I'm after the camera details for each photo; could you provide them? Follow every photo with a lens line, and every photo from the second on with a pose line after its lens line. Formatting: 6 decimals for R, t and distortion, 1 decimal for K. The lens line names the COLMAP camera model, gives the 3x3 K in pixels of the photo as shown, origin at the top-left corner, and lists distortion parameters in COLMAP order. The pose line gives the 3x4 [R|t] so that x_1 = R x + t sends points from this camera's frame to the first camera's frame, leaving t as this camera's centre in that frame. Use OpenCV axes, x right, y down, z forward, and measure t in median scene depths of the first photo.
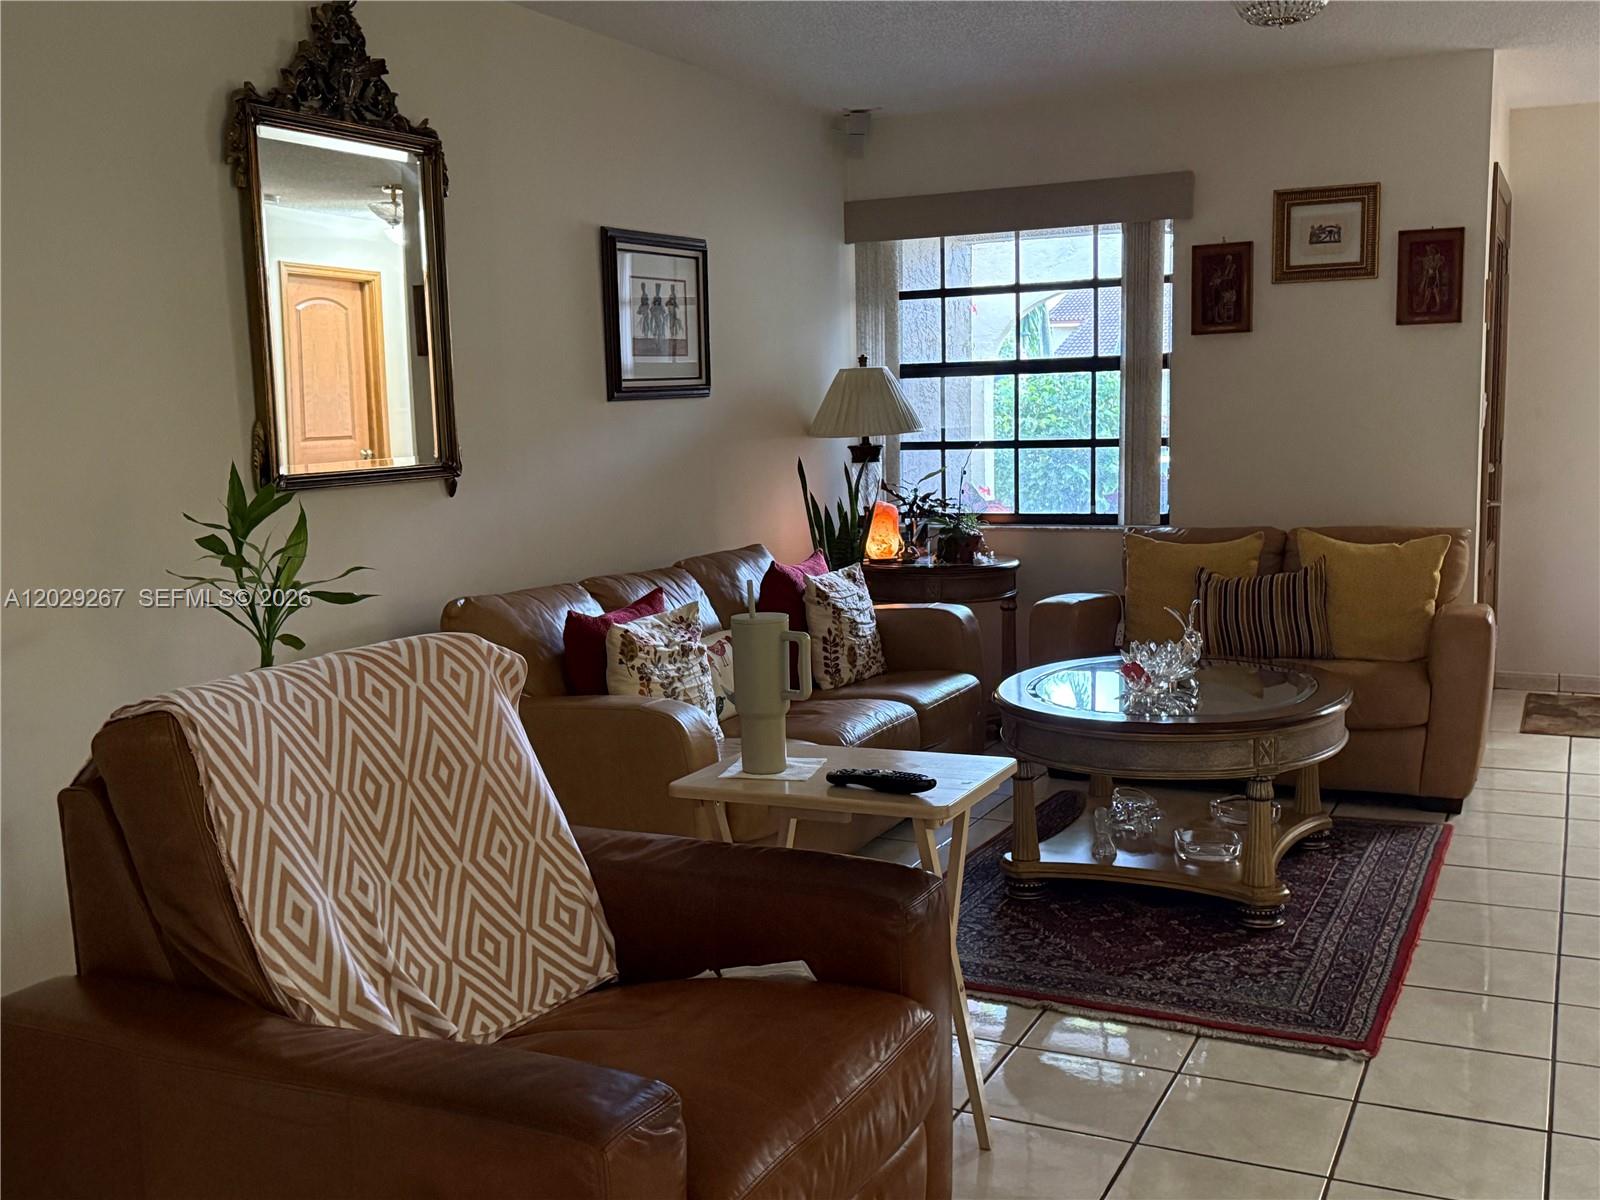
lens RADIAL K [[1549.0, 0, 800.4], [0, 1549.0, 614.5], [0, 0, 1]] dist [-0.008967, 0.000000]
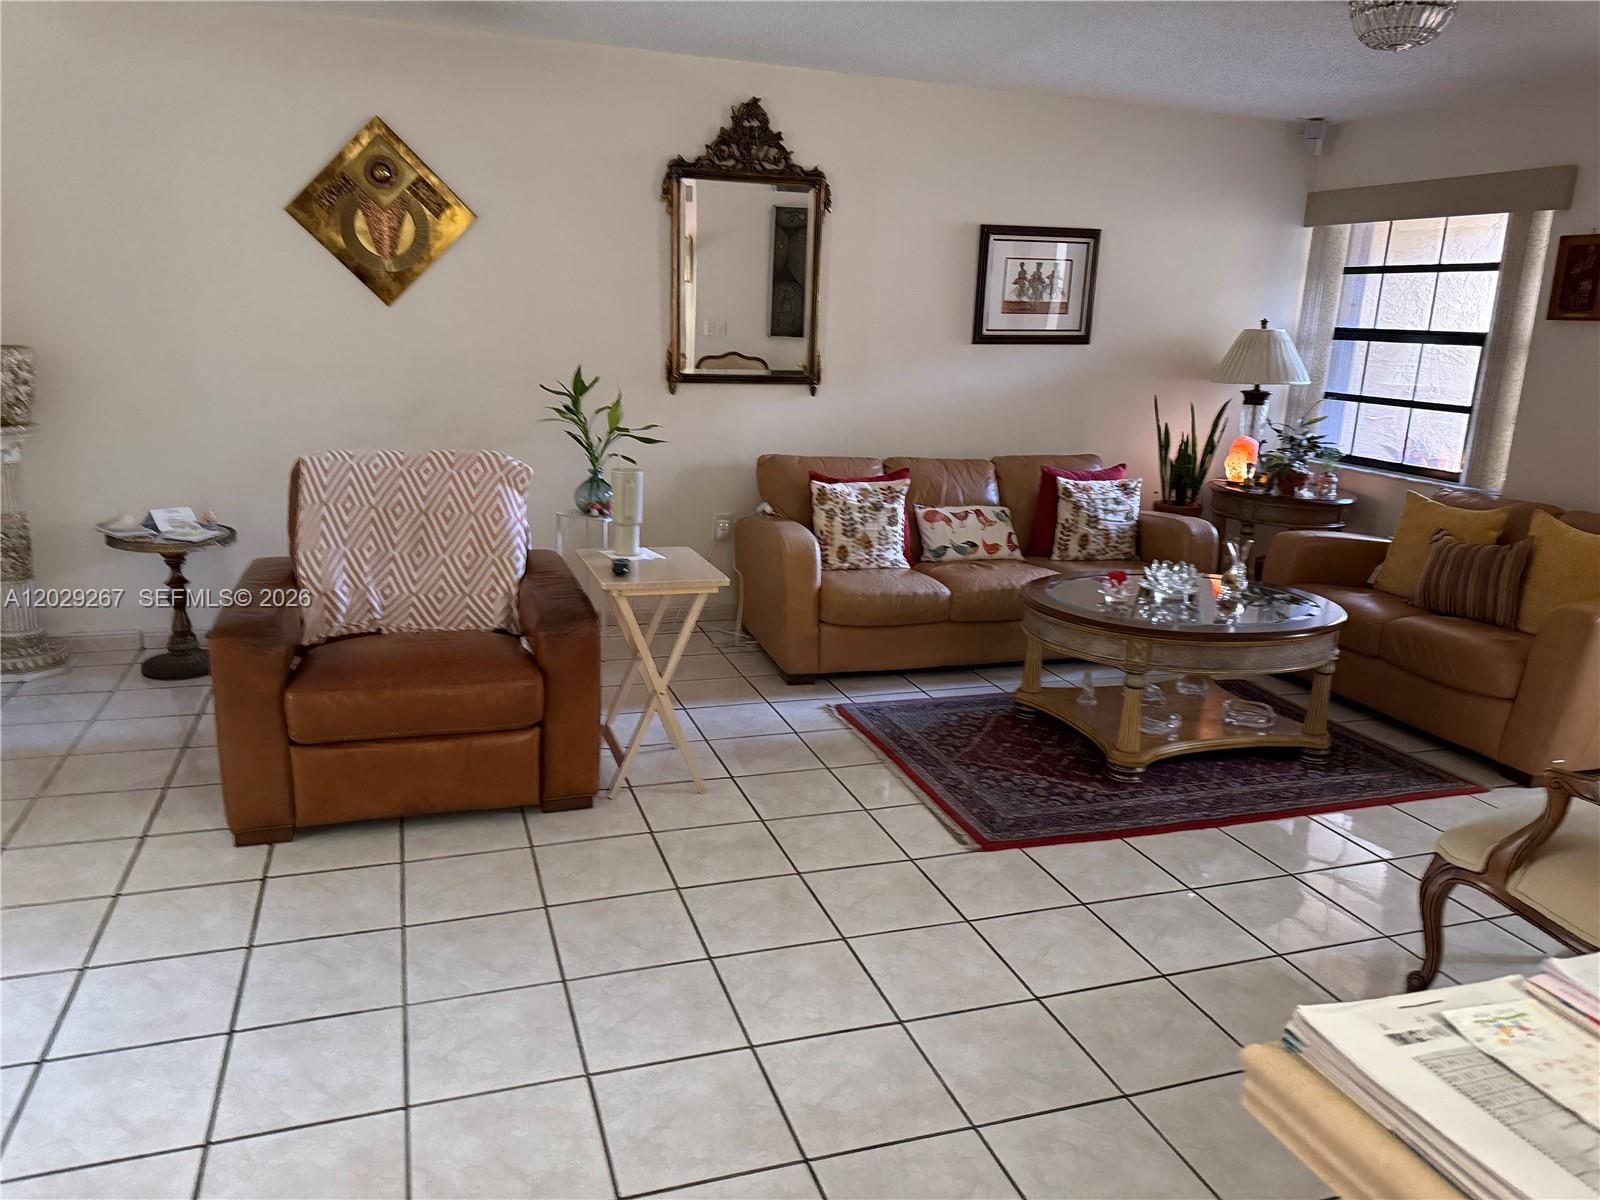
lens RADIAL K [[1131.5, 0, 789.4], [0, 1131.5, 592.5], [0, 0, 1]] dist [0.019767, -0.044154]
pose [[0.712032, 0.218271, -0.667359, 0.515852], [-0.147001, 0.975732, 0.162289, -0.052067], [0.686587, -0.017452, 0.726838, 0.070684]]
